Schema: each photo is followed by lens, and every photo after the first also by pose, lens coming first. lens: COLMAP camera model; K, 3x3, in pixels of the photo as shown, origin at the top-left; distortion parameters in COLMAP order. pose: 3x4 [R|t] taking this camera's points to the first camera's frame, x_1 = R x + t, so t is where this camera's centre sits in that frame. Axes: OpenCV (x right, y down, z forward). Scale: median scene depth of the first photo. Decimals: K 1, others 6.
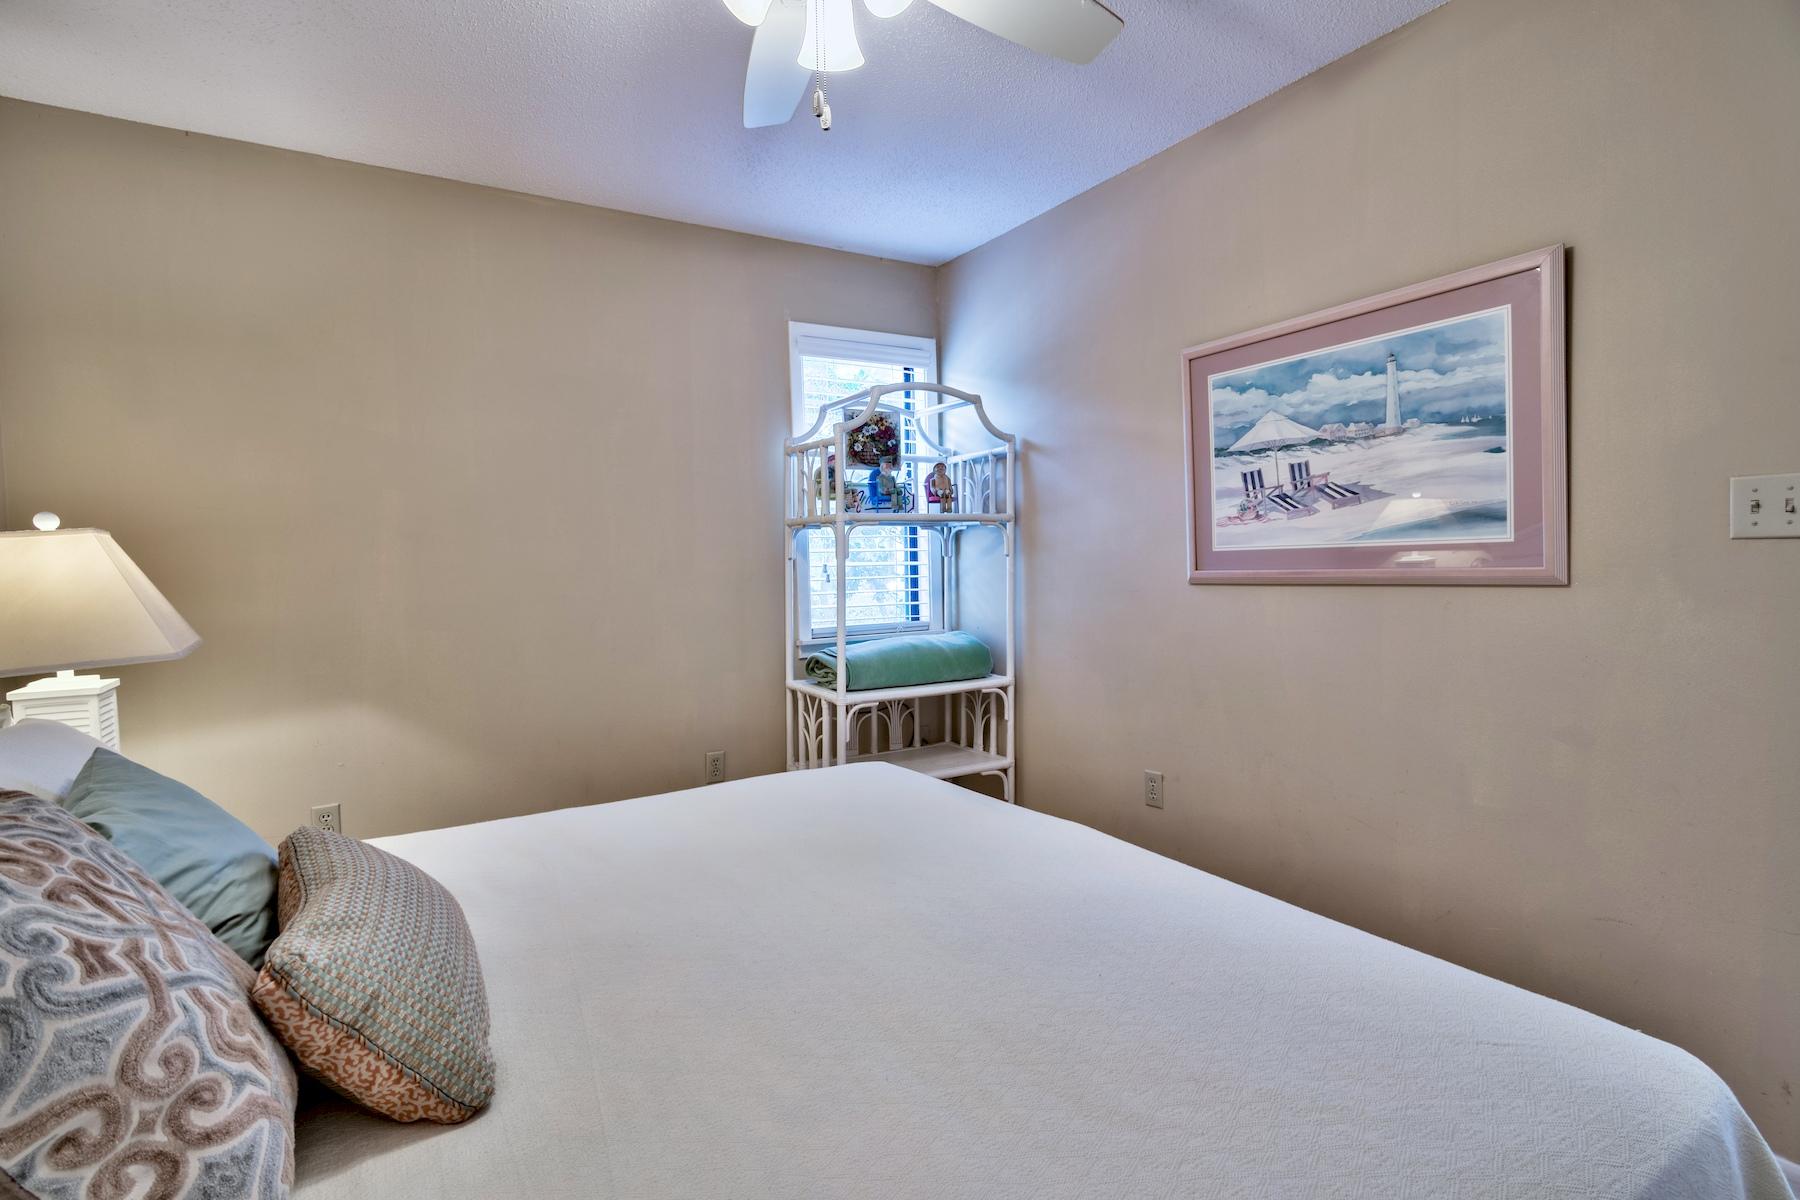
lens RADIAL K [[896.1, 0, 897.8], [0, 896.1, 603.2], [0, 0, 1]] dist [-0.003057, -0.002094]
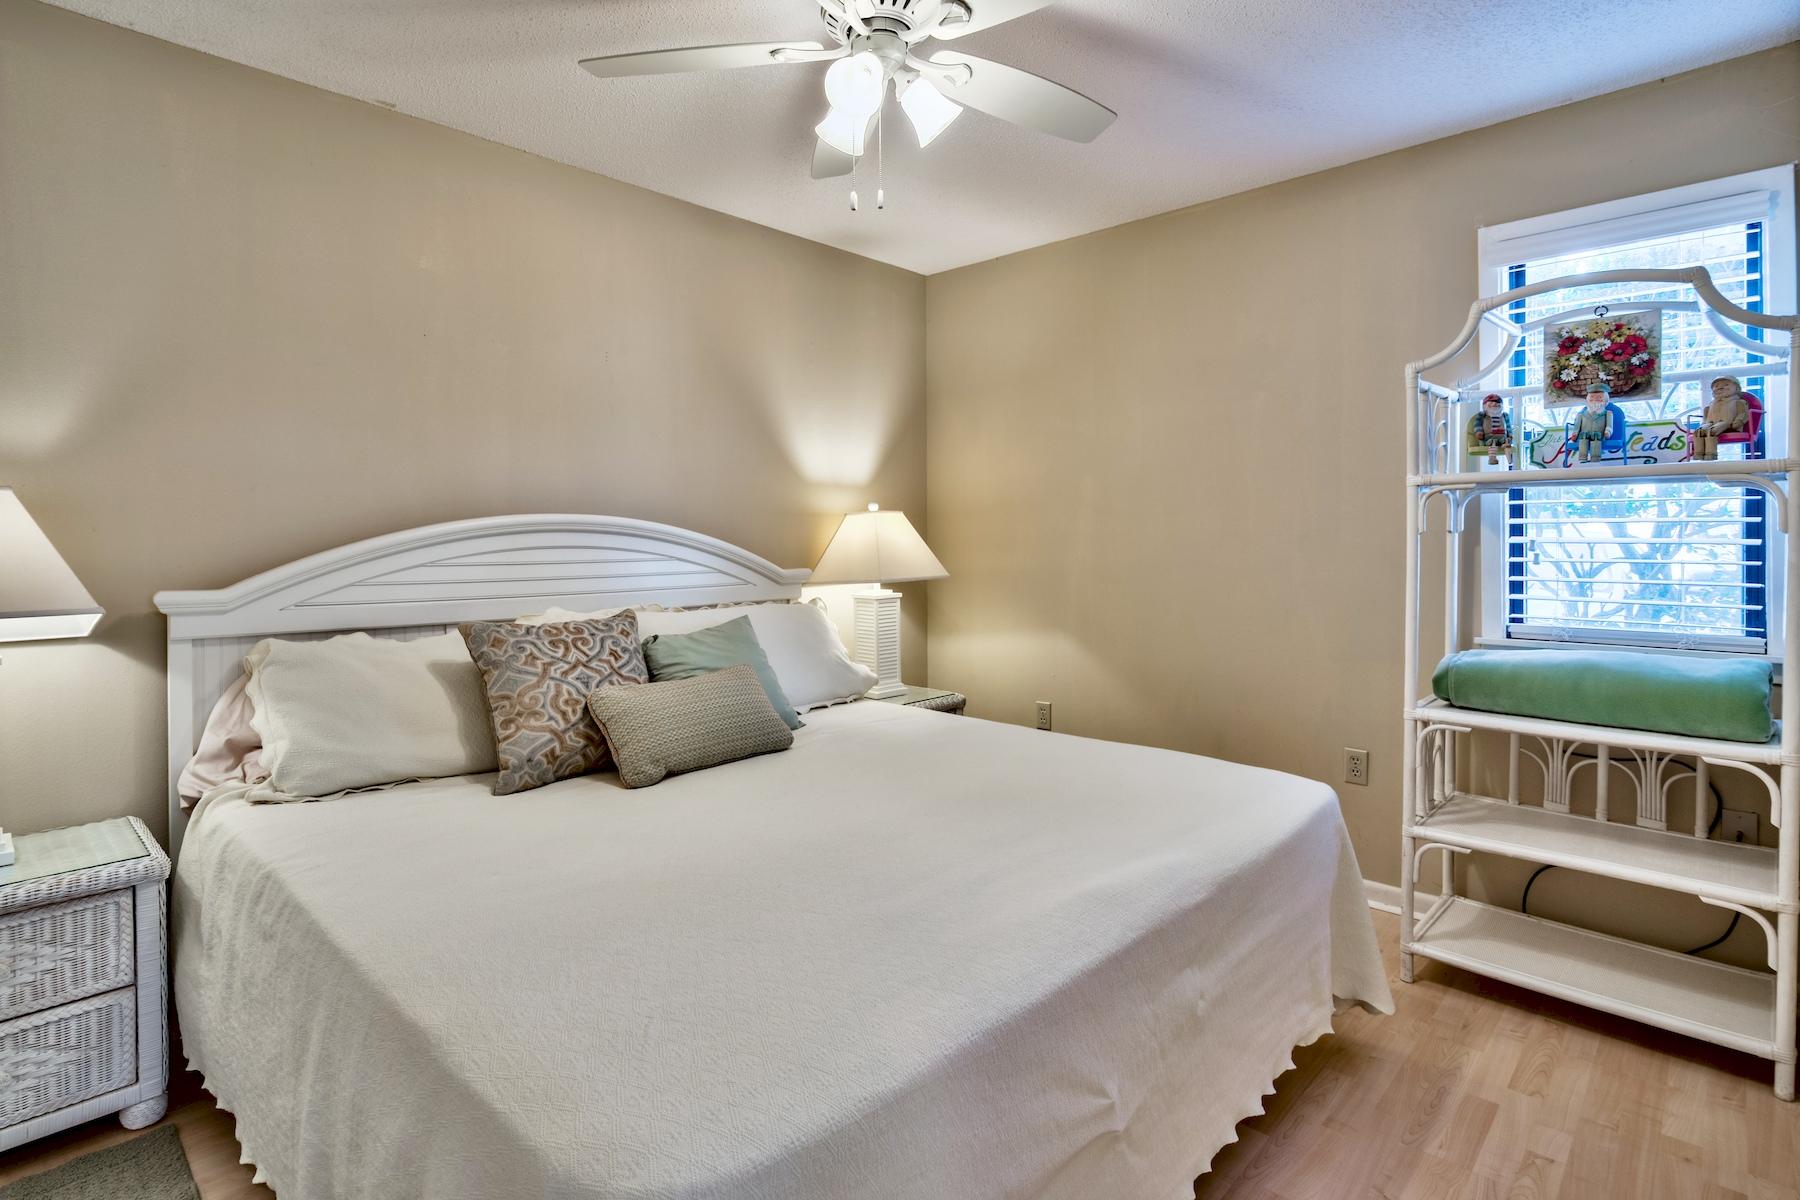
lens RADIAL K [[896.1, 0, 853.6], [0, 896.1, 533.1], [0, 0, 1]] dist [-0.003057, -0.002094]
pose [[0.219655, 0.019602, -0.975381, 0.527178], [-0.049349, 0.998741, 0.008958, -0.028500], [0.974329, 0.046167, 0.220345, 0.305244]]
